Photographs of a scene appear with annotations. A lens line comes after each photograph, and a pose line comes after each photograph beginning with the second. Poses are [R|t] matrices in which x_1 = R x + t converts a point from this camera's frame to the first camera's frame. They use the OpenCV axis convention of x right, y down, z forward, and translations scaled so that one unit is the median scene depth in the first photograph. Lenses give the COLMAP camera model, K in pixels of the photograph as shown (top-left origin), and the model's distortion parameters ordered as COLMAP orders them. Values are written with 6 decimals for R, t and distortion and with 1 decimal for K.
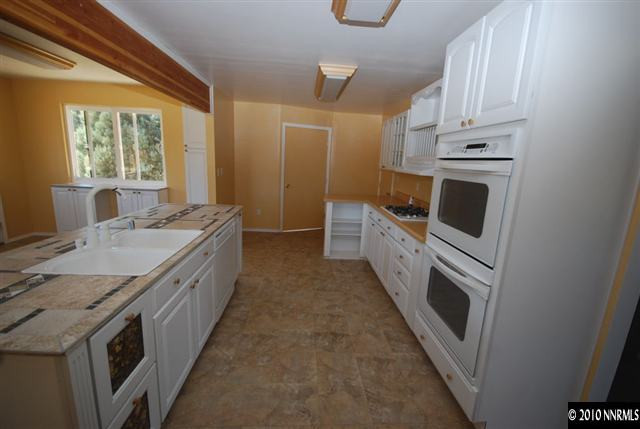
lens RADIAL K [[281.3, 0, 322.1], [0, 281.3, 216.6], [0, 0, 1]] dist [-0.012725, -0.001256]
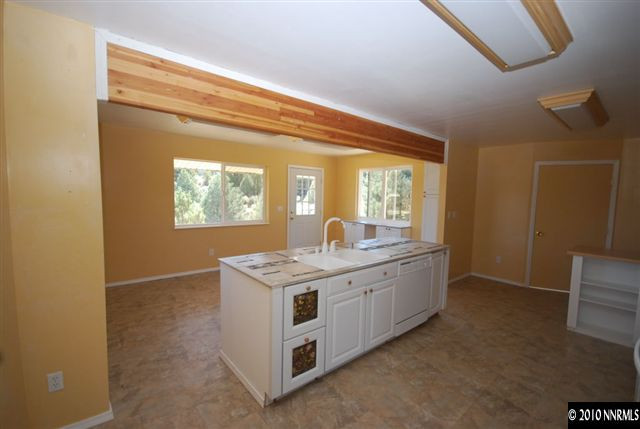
lens RADIAL K [[281.3, 0, 323.0], [0, 281.3, 215.7], [0, 0, 1]] dist [-0.012725, -0.001256]
pose [[0.588279, 0.021710, -0.808367, 0.304918], [-0.152781, 0.984620, -0.084741, 0.014438], [0.794094, 0.173354, 0.582548, -0.025759]]
